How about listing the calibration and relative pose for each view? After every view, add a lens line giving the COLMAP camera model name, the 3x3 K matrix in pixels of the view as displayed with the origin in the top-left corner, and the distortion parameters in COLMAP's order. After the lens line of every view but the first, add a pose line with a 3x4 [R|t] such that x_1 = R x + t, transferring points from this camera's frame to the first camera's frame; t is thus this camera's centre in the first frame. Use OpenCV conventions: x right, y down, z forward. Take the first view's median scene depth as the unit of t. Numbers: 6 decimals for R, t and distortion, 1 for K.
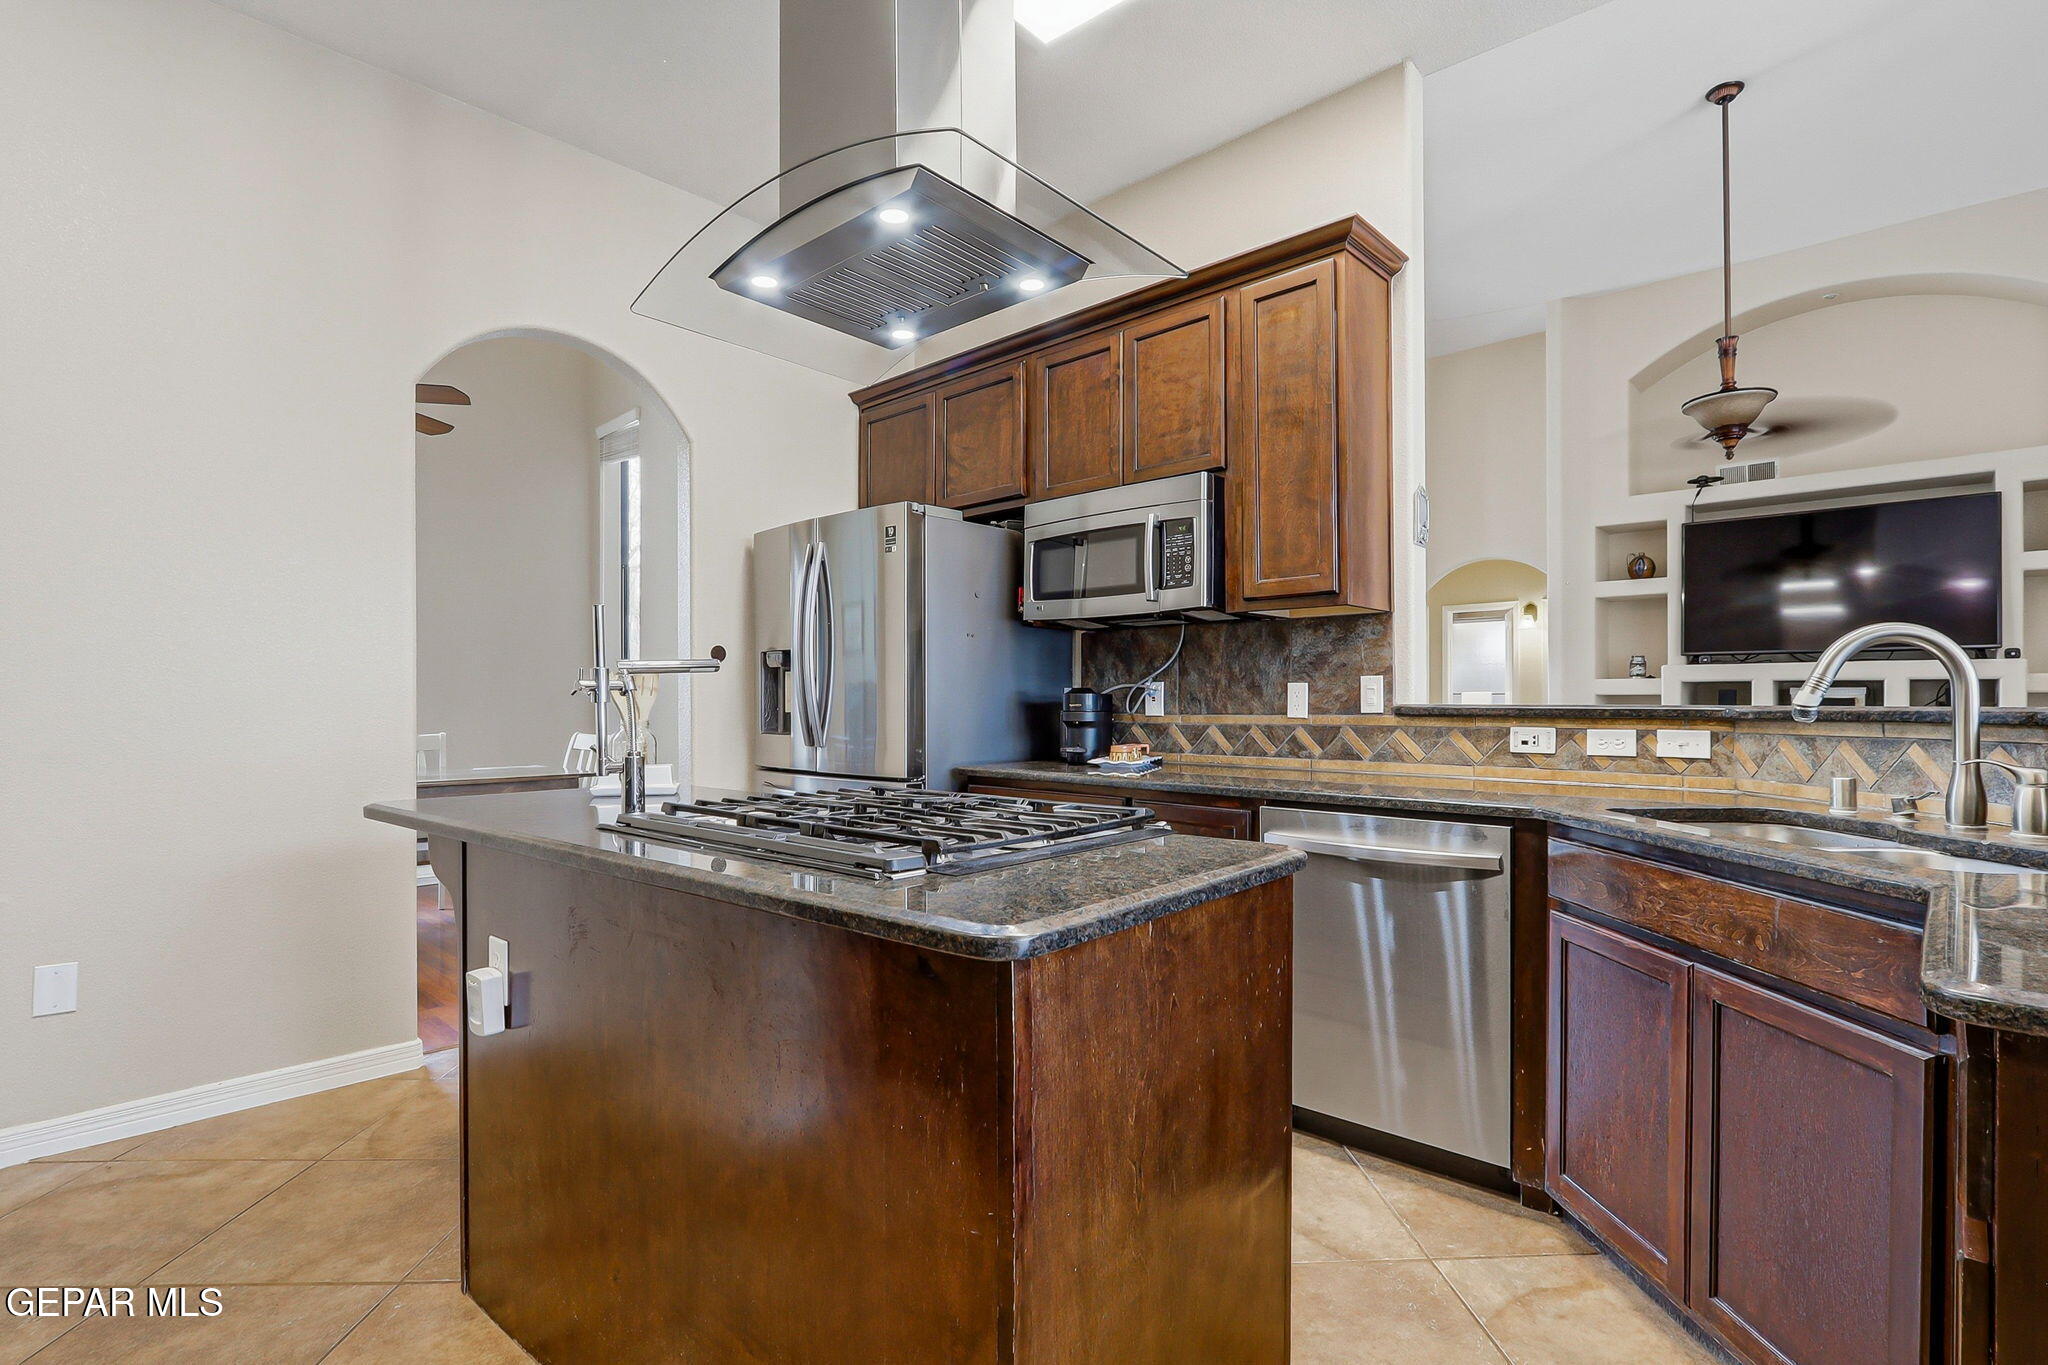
lens RADIAL K [[974.8, 0, 1032.7], [0, 974.8, 703.8], [0, 0, 1]] dist [-0.000677, -0.000024]
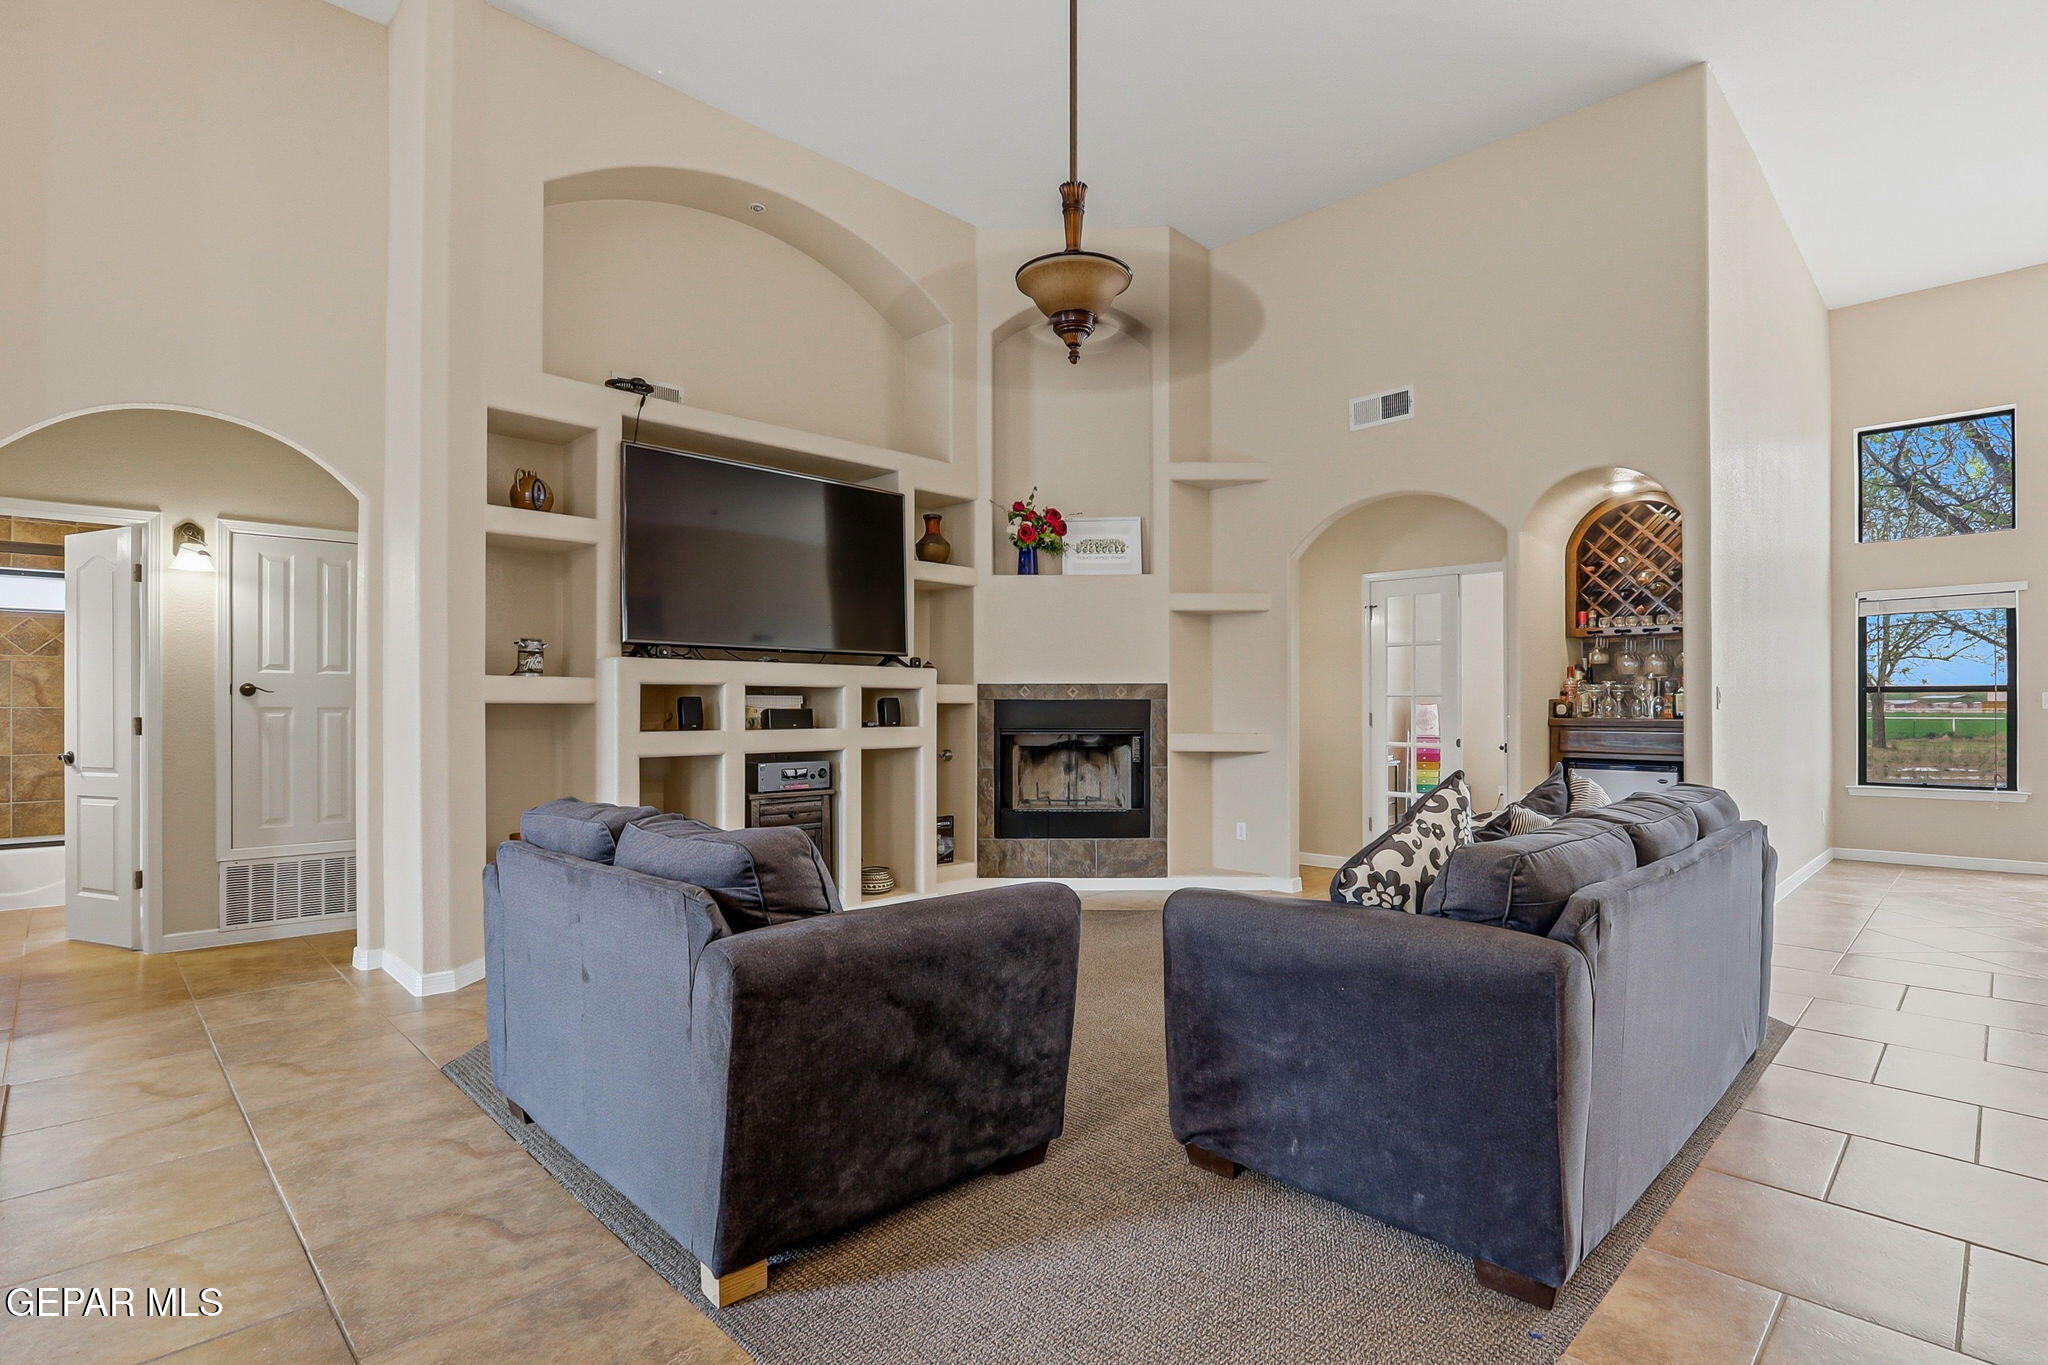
lens RADIAL K [[974.8, 0, 1032.7], [0, 974.8, 703.8], [0, 0, 1]] dist [-0.000677, -0.000024]
pose [[0.057613, 0.005176, 0.998326, 0.068731], [0.001633, 0.999985, -0.005279, -0.010175], [-0.998338, 0.001935, 0.057604, 1.461964]]
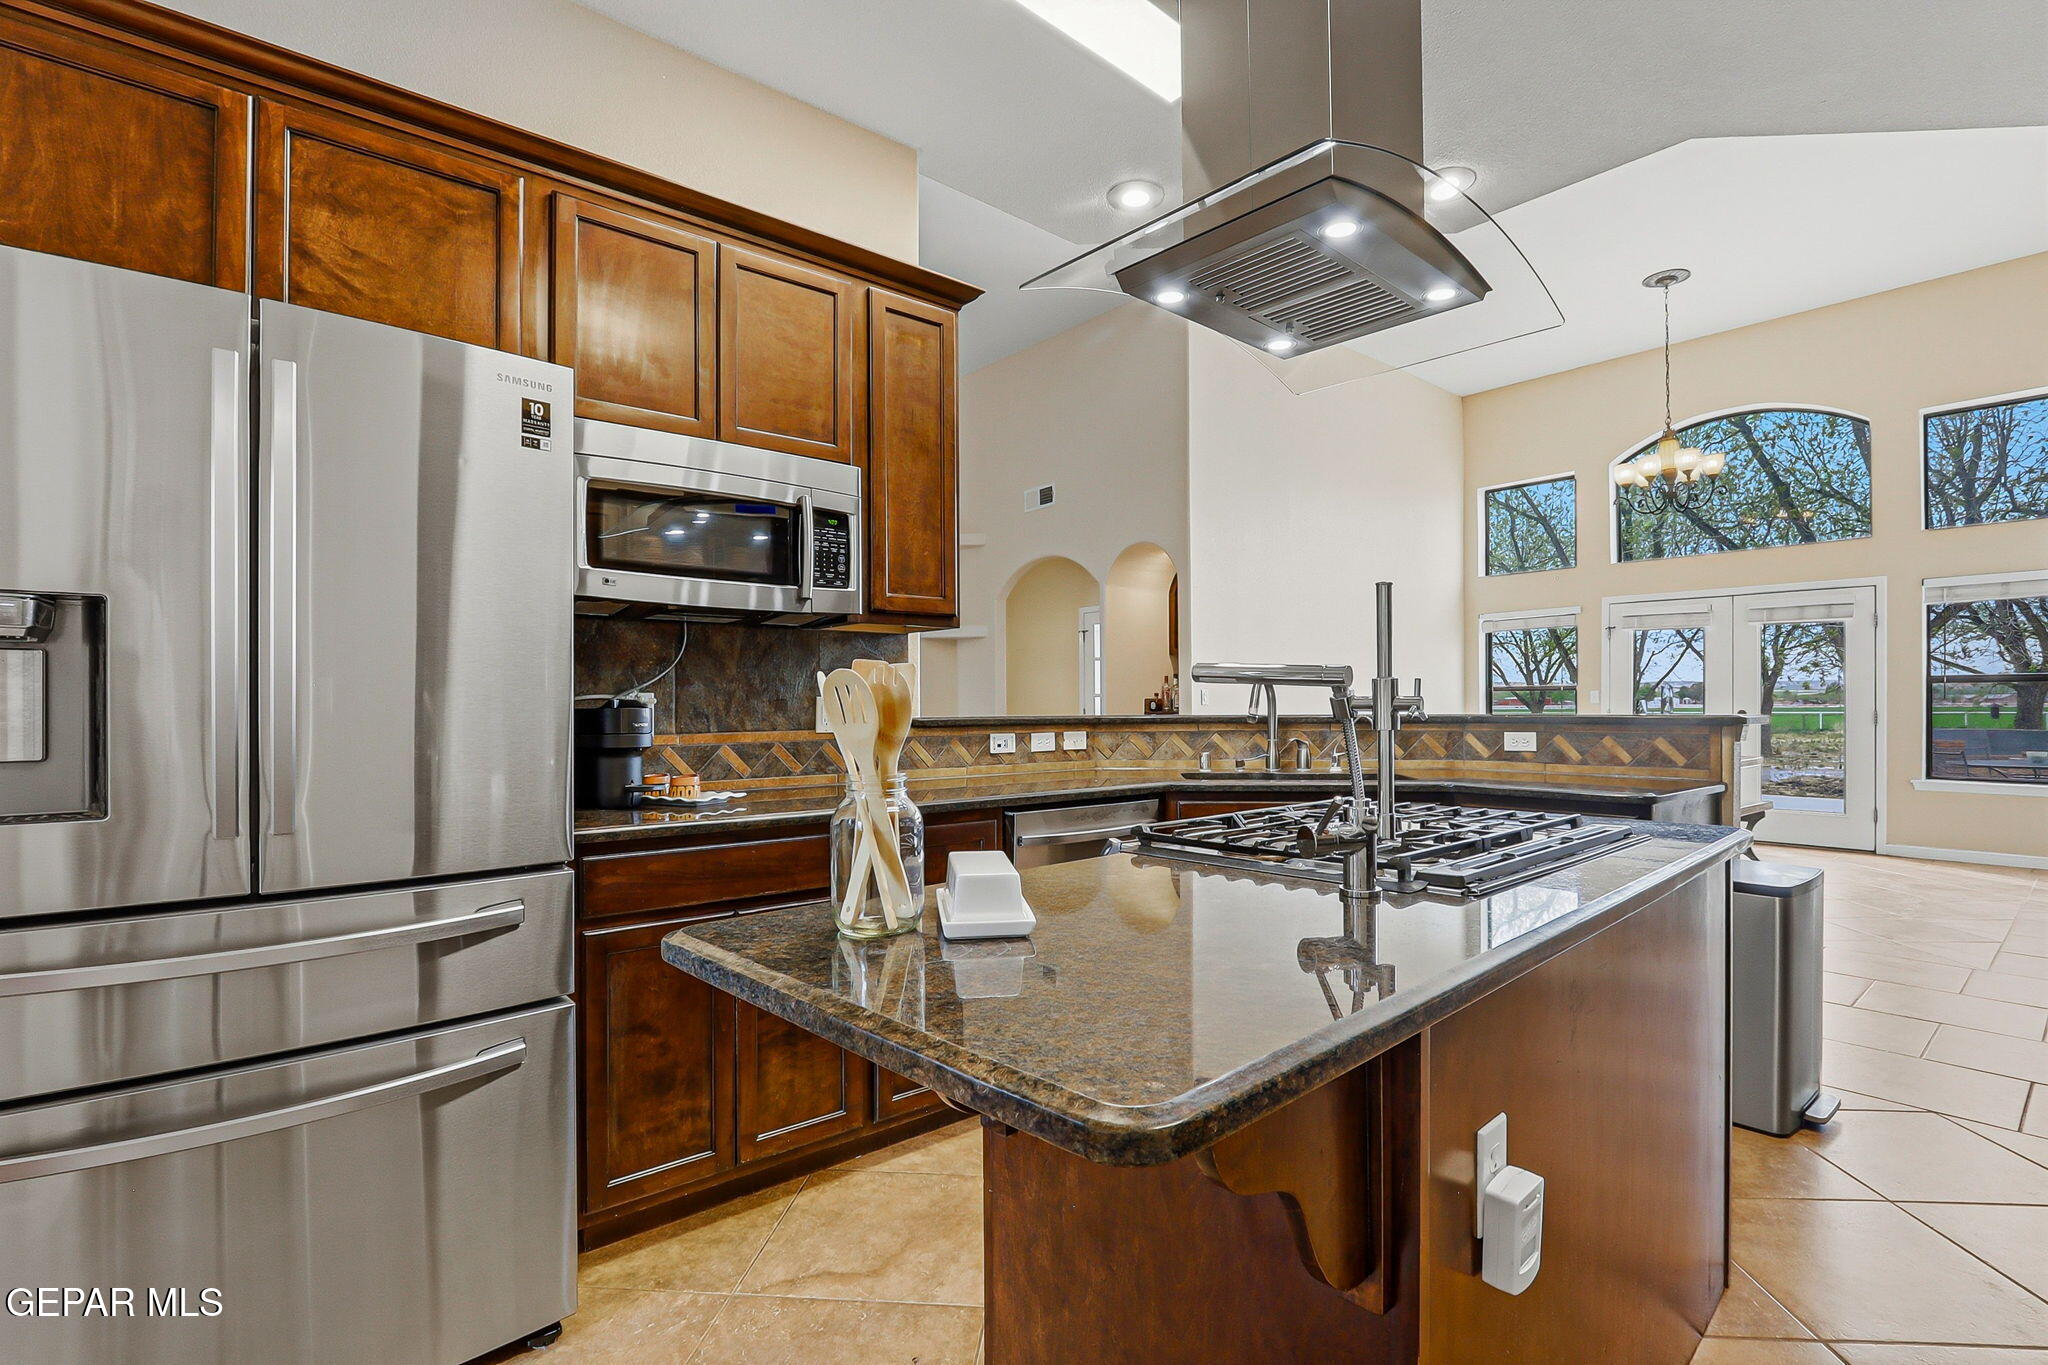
lens RADIAL K [[974.8, 0, 1032.7], [0, 974.8, 703.8], [0, 0, 1]] dist [-0.000677, -0.000024]
pose [[0.121955, 0.001810, 0.992534, -0.649929], [0.007920, 0.999965, -0.002797, -0.009803], [-0.992504, 0.008202, 0.121936, 0.655840]]
